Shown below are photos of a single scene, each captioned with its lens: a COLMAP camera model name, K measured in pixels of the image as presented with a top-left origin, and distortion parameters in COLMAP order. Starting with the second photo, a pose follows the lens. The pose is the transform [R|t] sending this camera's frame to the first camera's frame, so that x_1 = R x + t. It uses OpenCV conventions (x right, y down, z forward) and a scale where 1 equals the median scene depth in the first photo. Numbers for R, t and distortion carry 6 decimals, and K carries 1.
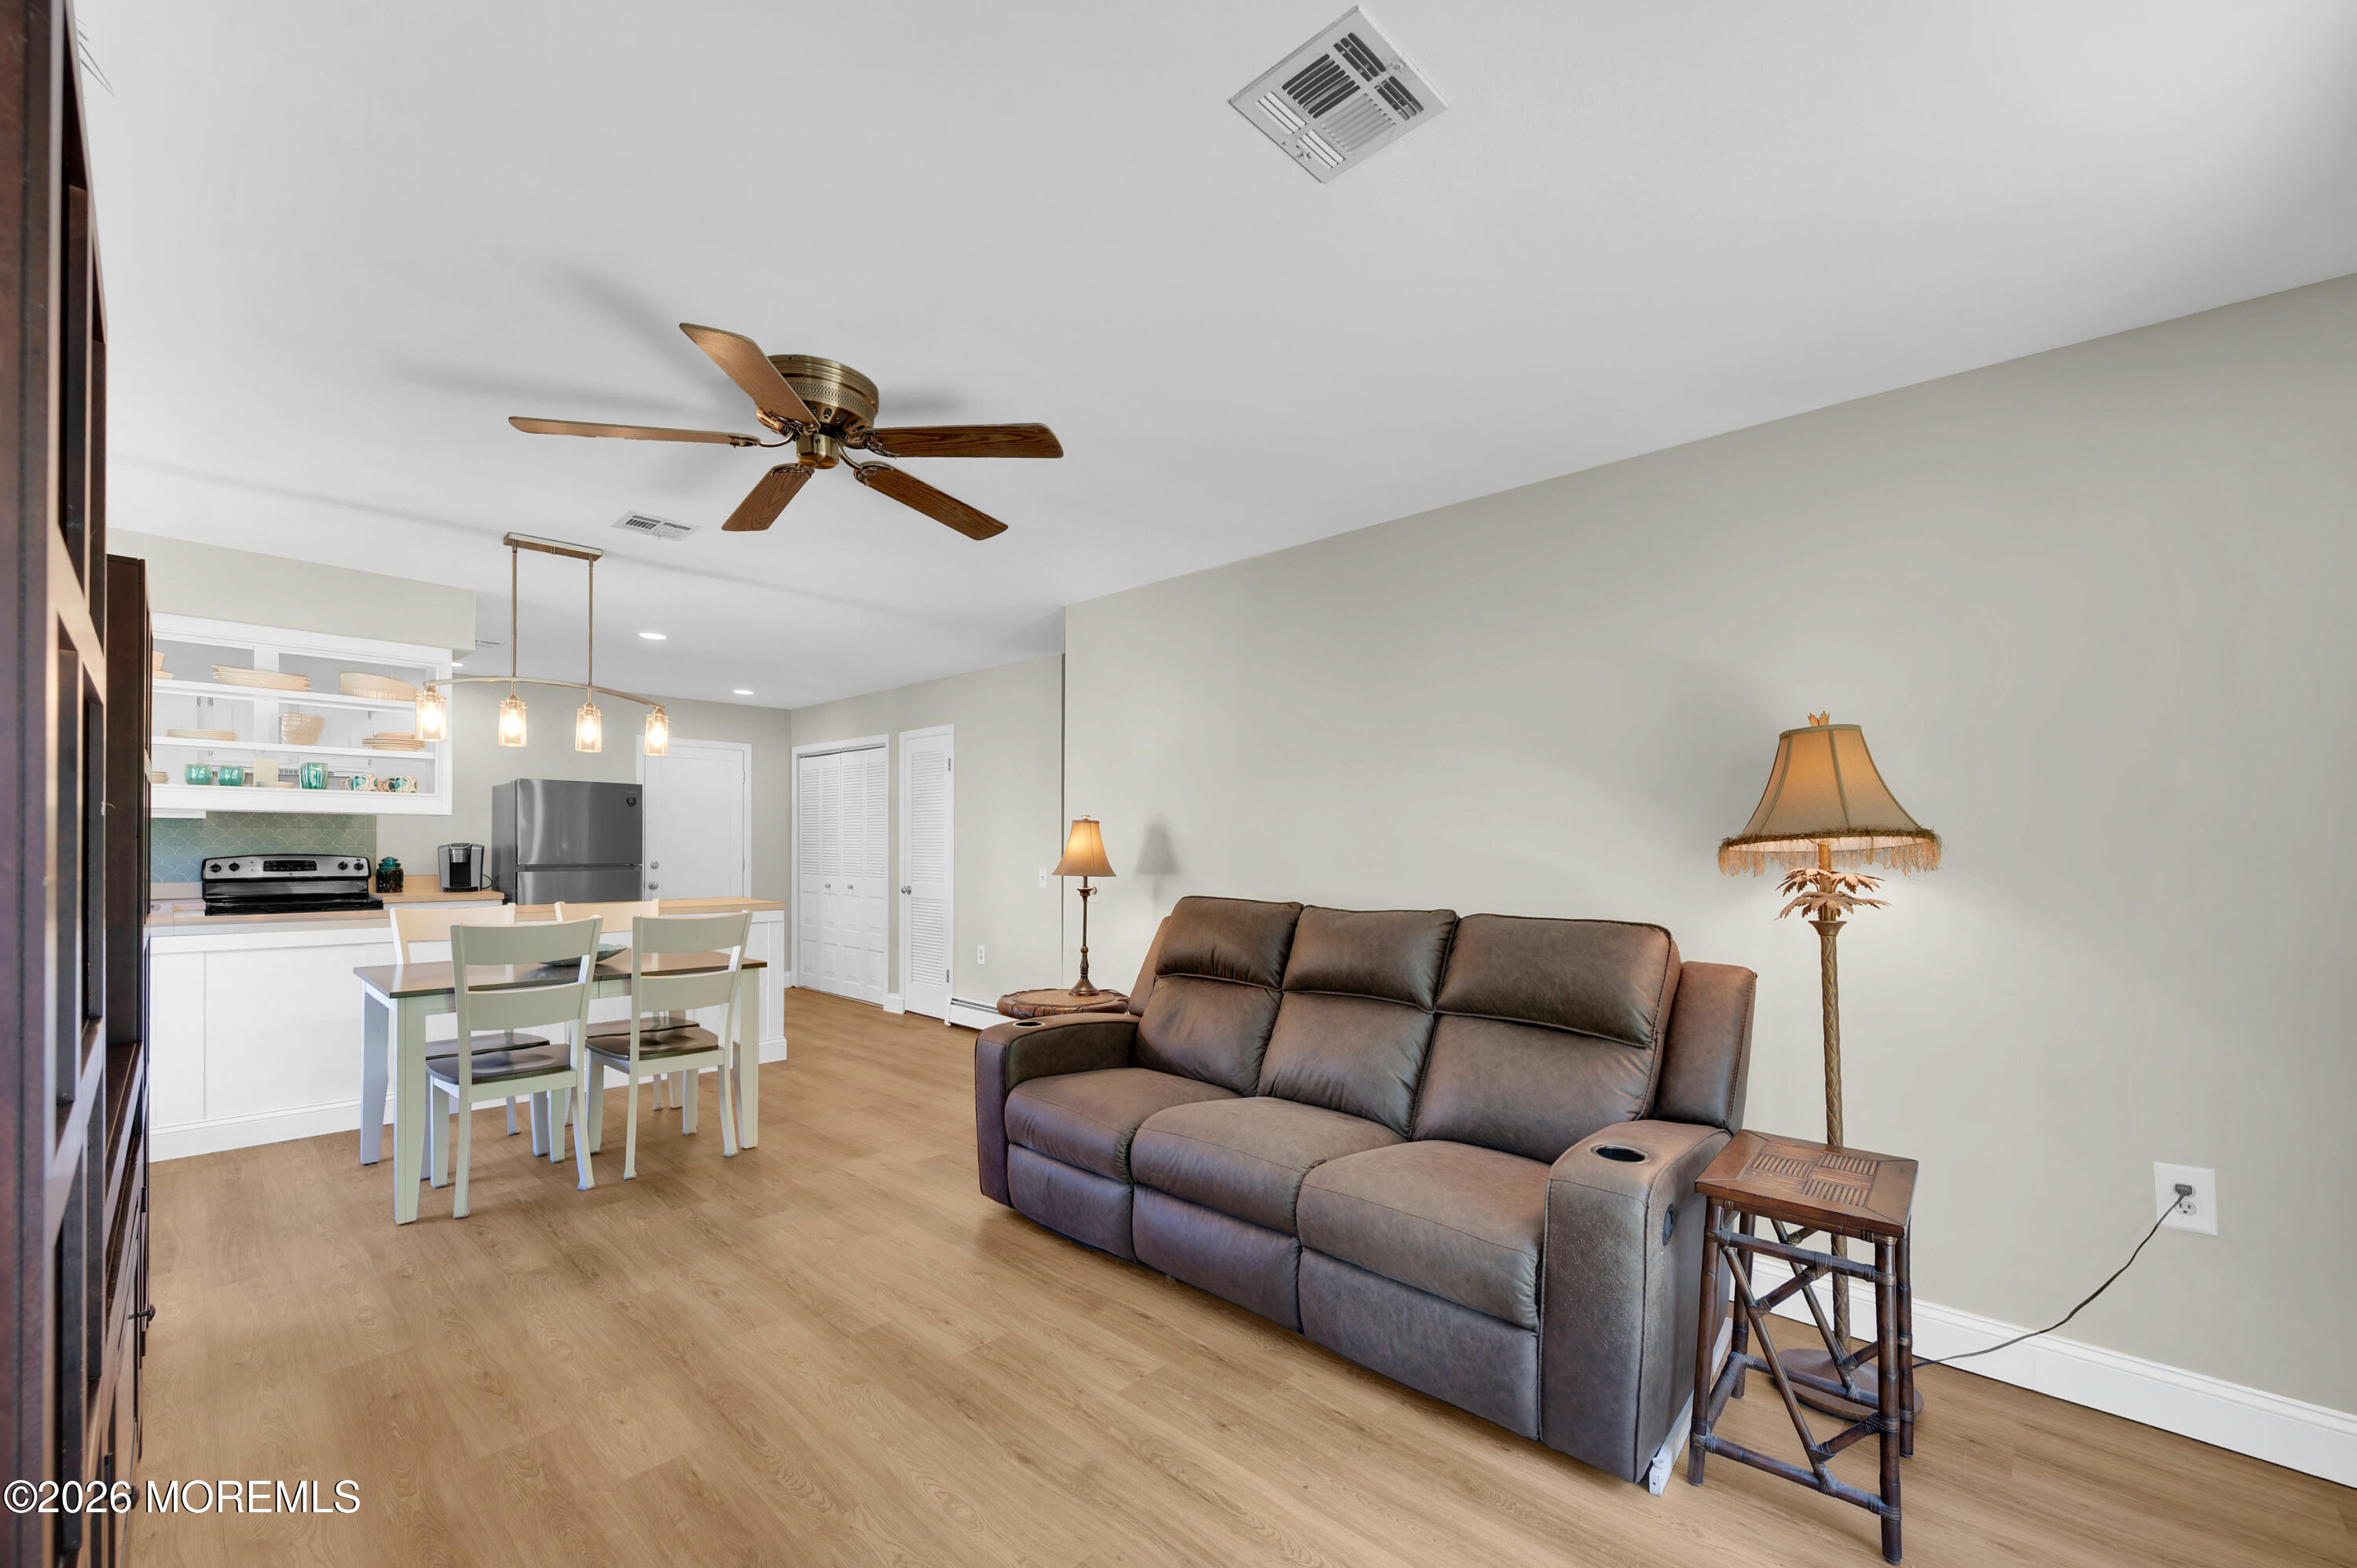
lens RADIAL K [[963.7, 0, 1195.4], [0, 963.7, 845.3], [0, 0, 1]] dist [-0.000063, -0.000071]
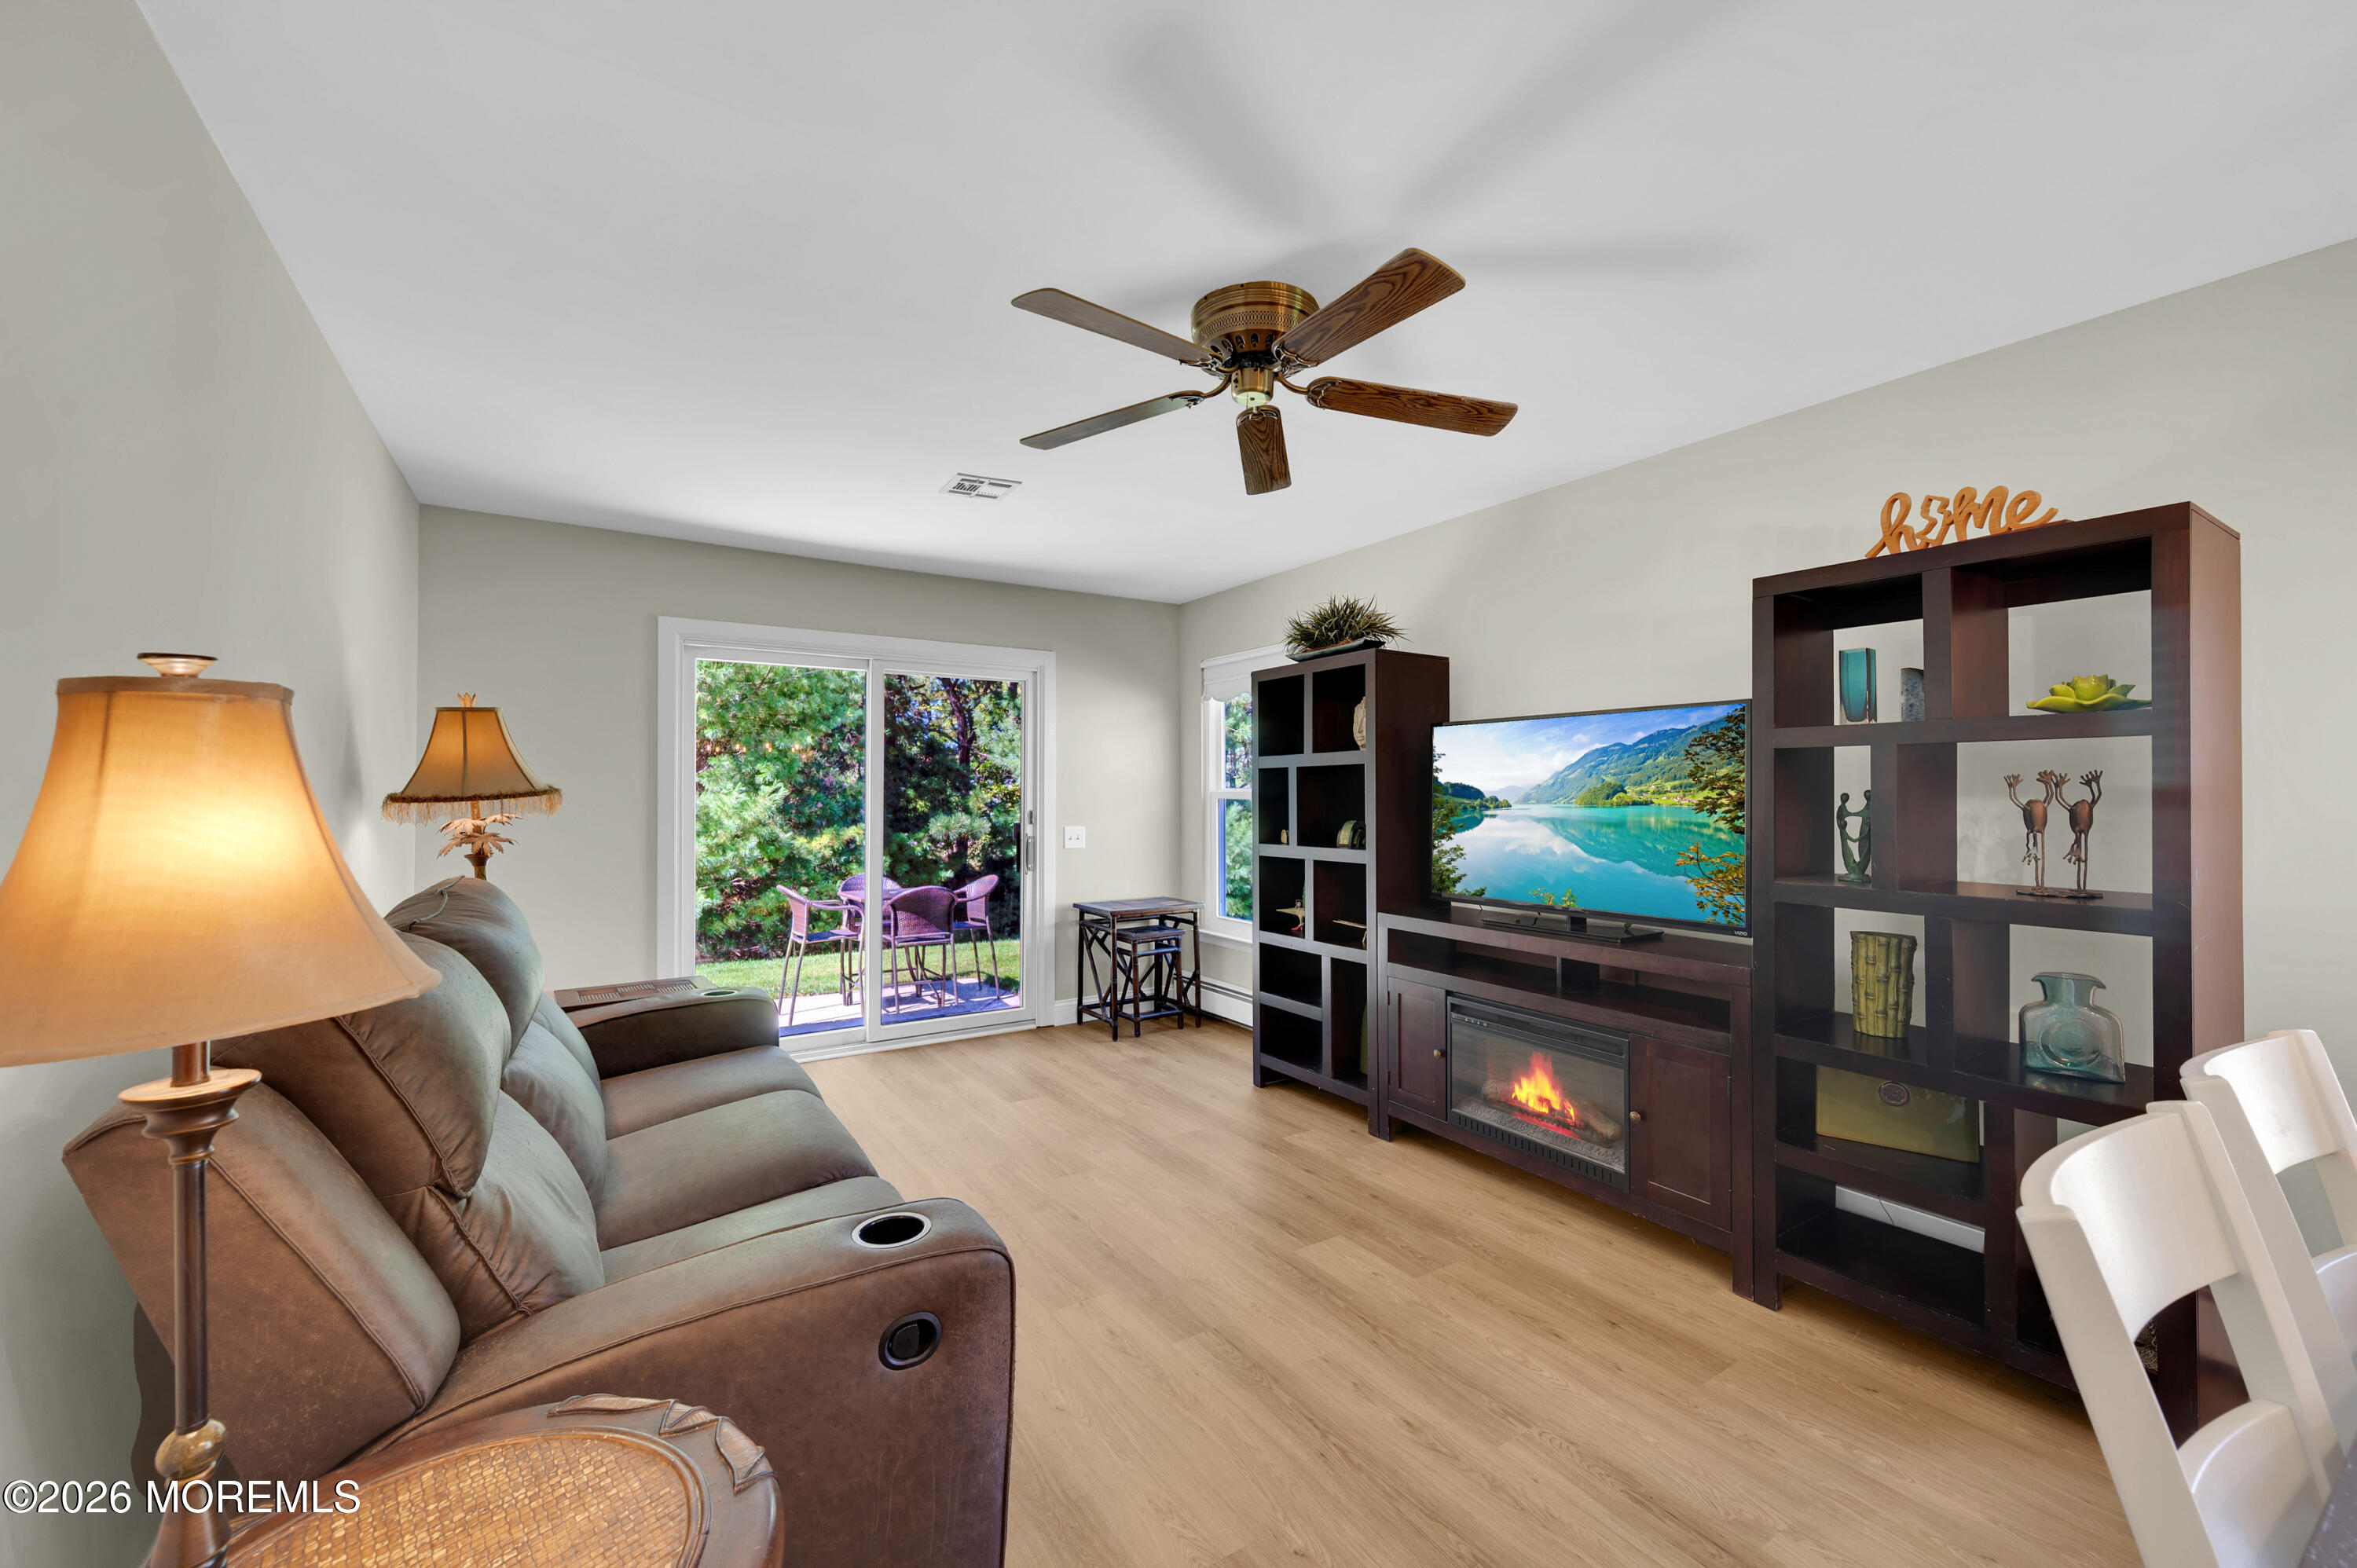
lens RADIAL K [[938.8, 0, 1178.5], [0, 938.8, 784.0], [0, 0, 1]] dist [-0.001460, 0.000460]
pose [[-0.969018, -0.006363, 0.246909, -0.227730], [-0.008222, 0.999945, -0.006497, -0.006373], [-0.246854, -0.008326, -0.969017, 0.784074]]
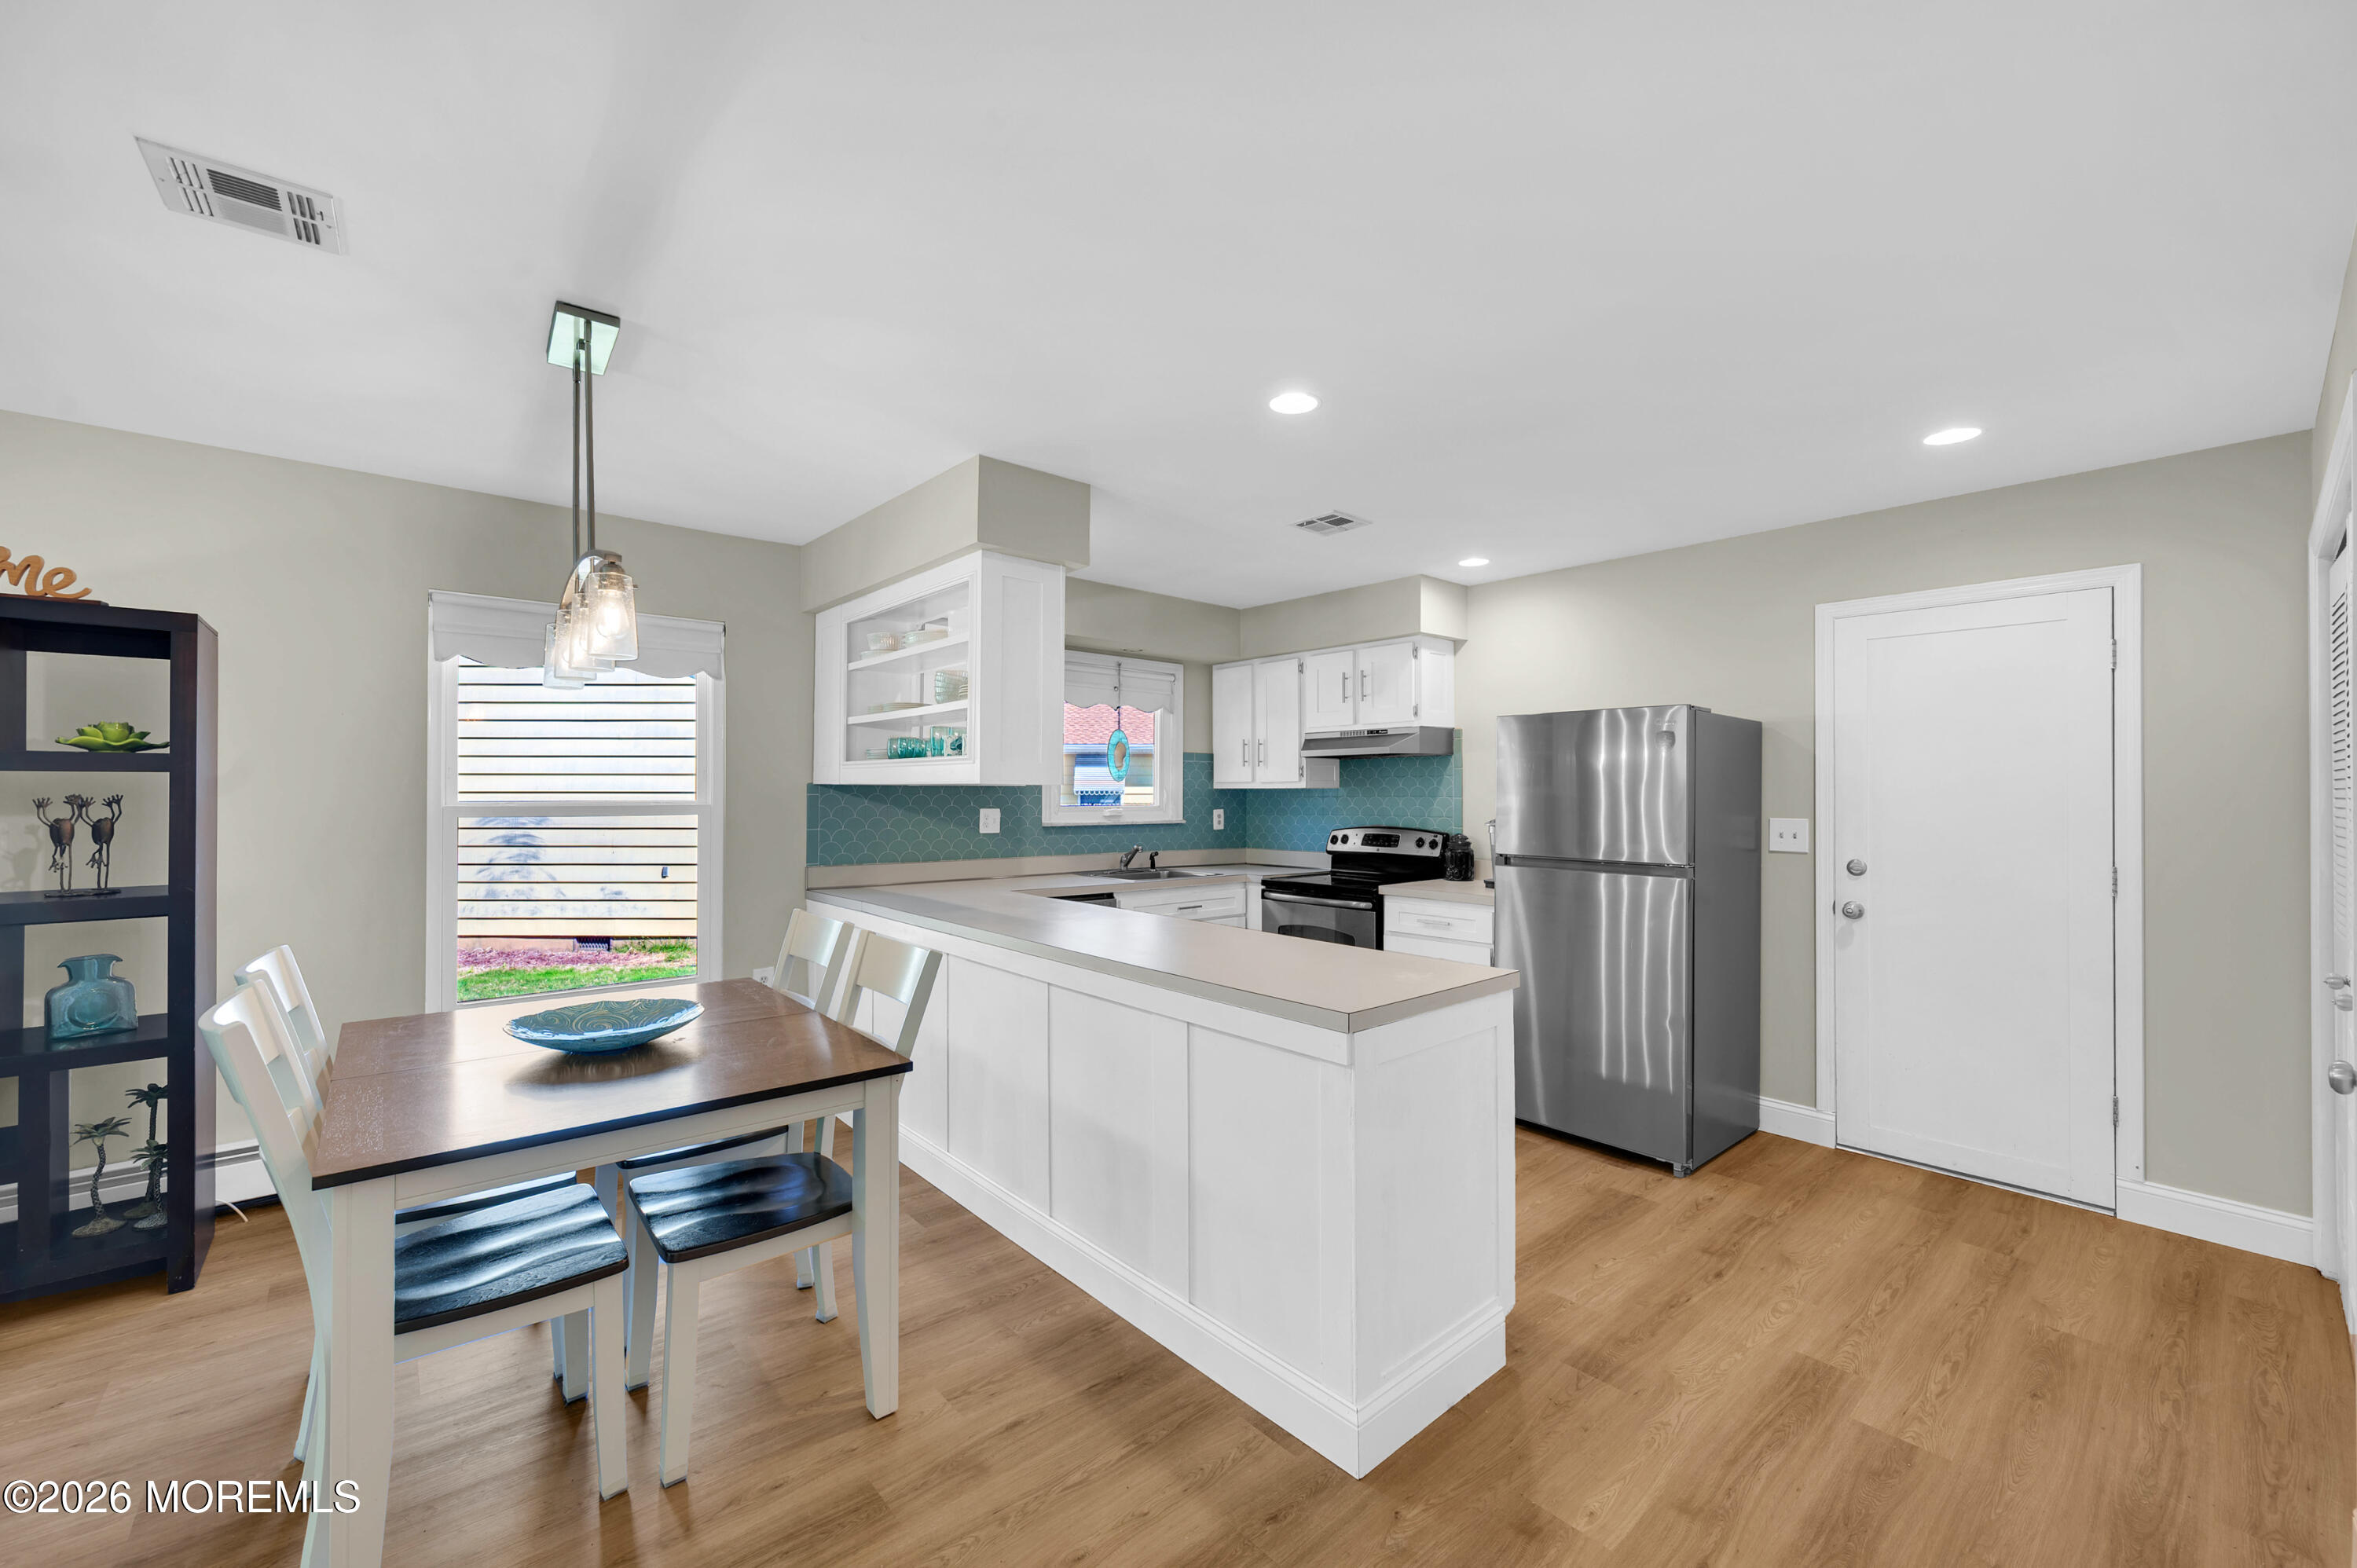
lens RADIAL K [[936.1, 0, 1173.9], [0, 936.1, 784.7], [0, 0, 1]] dist [-0.002701, 0.000077]
pose [[-0.111352, -0.013930, -0.993683, -0.082149], [-0.003340, 0.999901, -0.013643, -0.016867], [0.993775, 0.001800, -0.111387, 0.919167]]
